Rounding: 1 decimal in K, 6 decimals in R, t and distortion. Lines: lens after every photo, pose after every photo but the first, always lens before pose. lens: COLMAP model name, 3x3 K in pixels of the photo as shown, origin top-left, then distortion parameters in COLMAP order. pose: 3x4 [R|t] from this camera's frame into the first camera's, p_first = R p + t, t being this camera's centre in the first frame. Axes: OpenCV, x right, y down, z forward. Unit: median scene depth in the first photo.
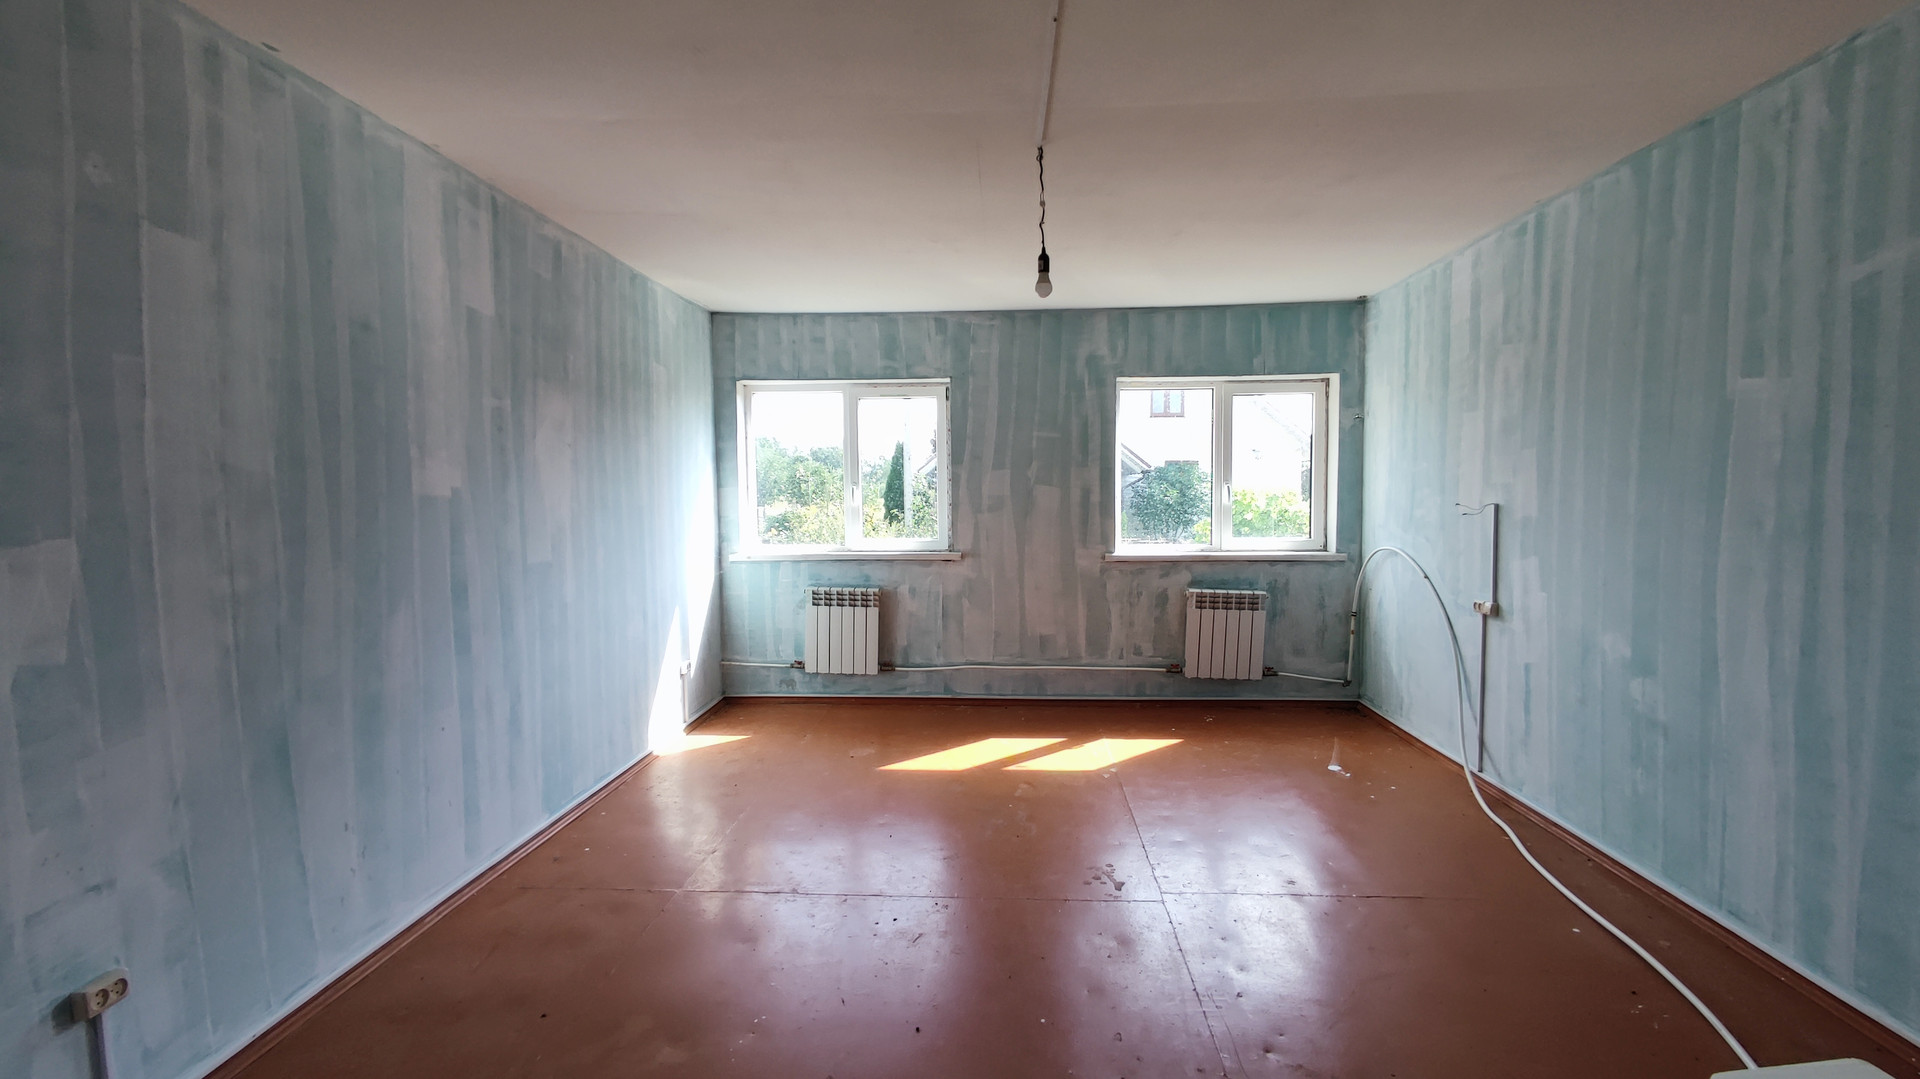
lens RADIAL K [[874.0, 0, 960.0], [0, 874.0, 548.6], [0, 0, 1]] dist [0.003980, -0.001225]
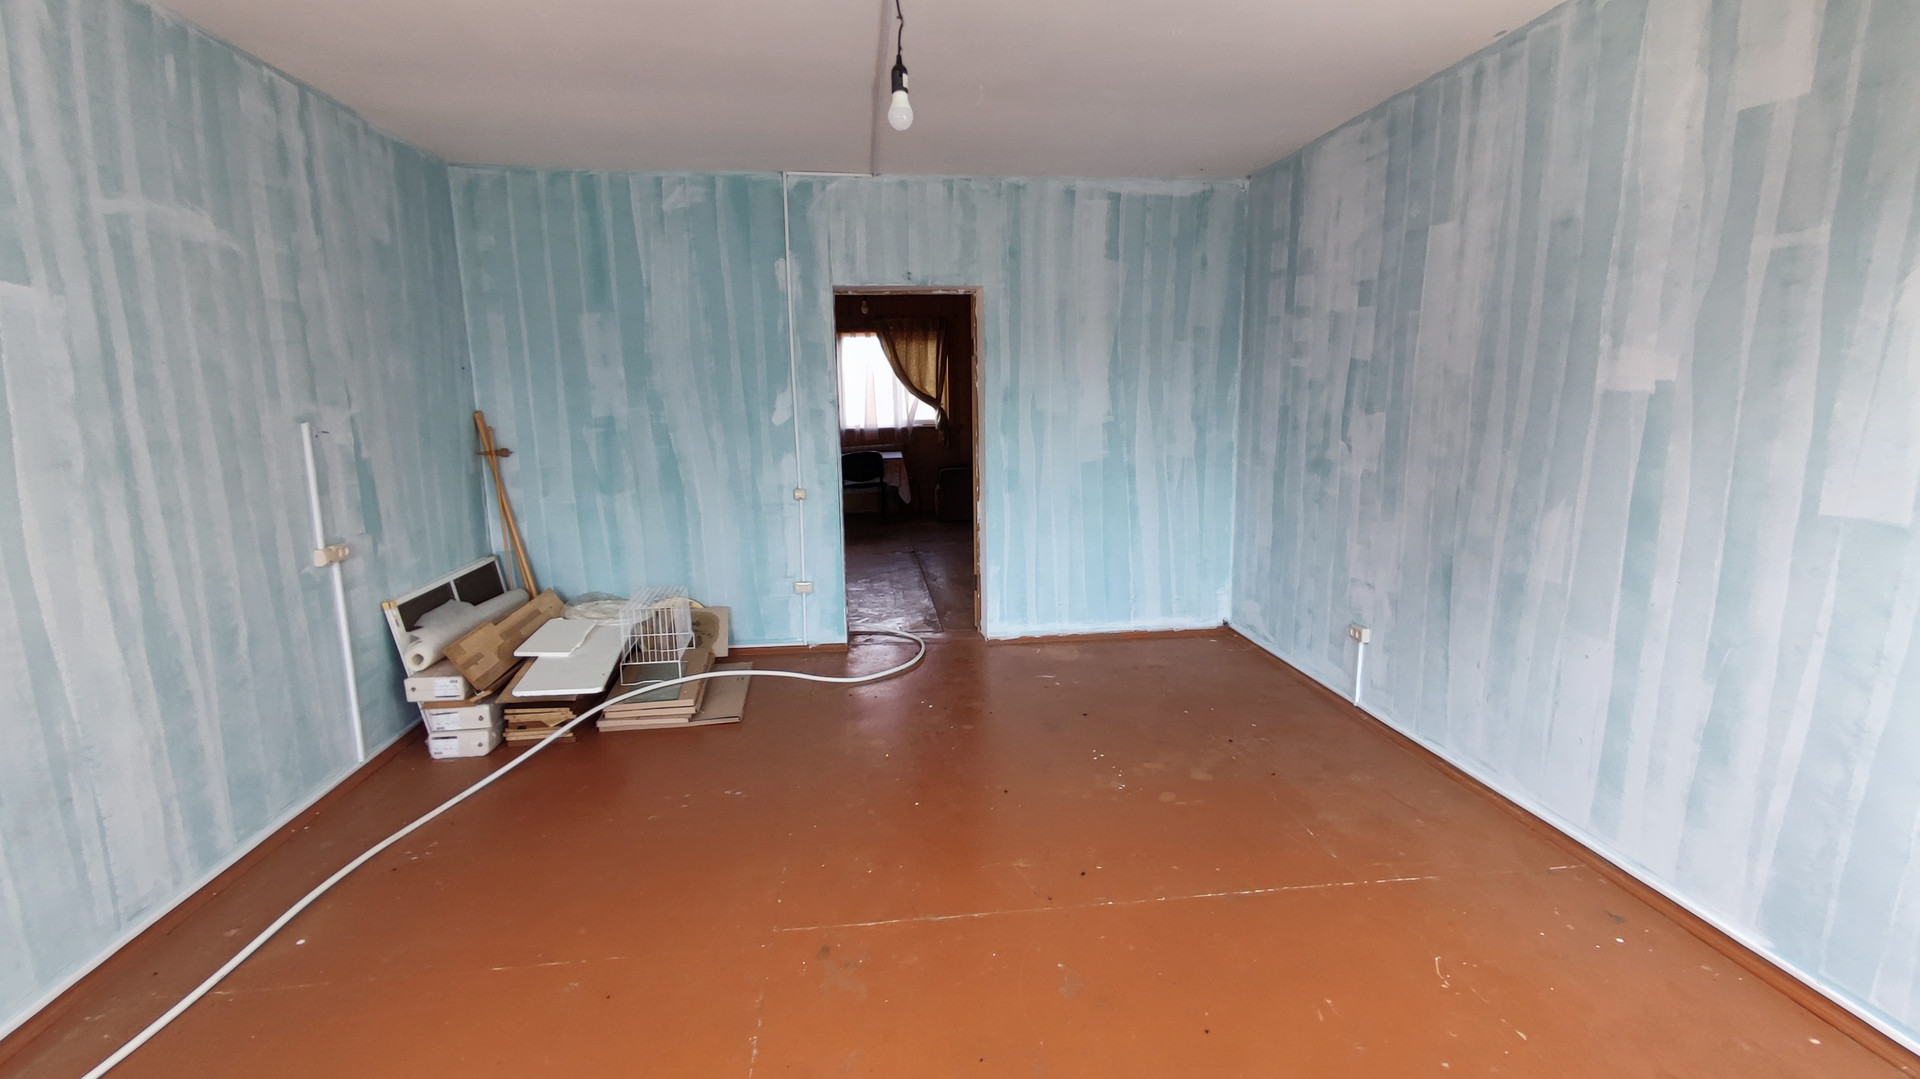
lens RADIAL K [[874.0, 0, 960.0], [0, 874.0, 548.6], [0, 0, 1]] dist [0.003980, -0.001225]
pose [[-0.983929, 0.054710, -0.169975, 0.218089], [0.012294, 0.970403, 0.241180, -0.146733], [0.178139, 0.235214, -0.955479, 2.032607]]
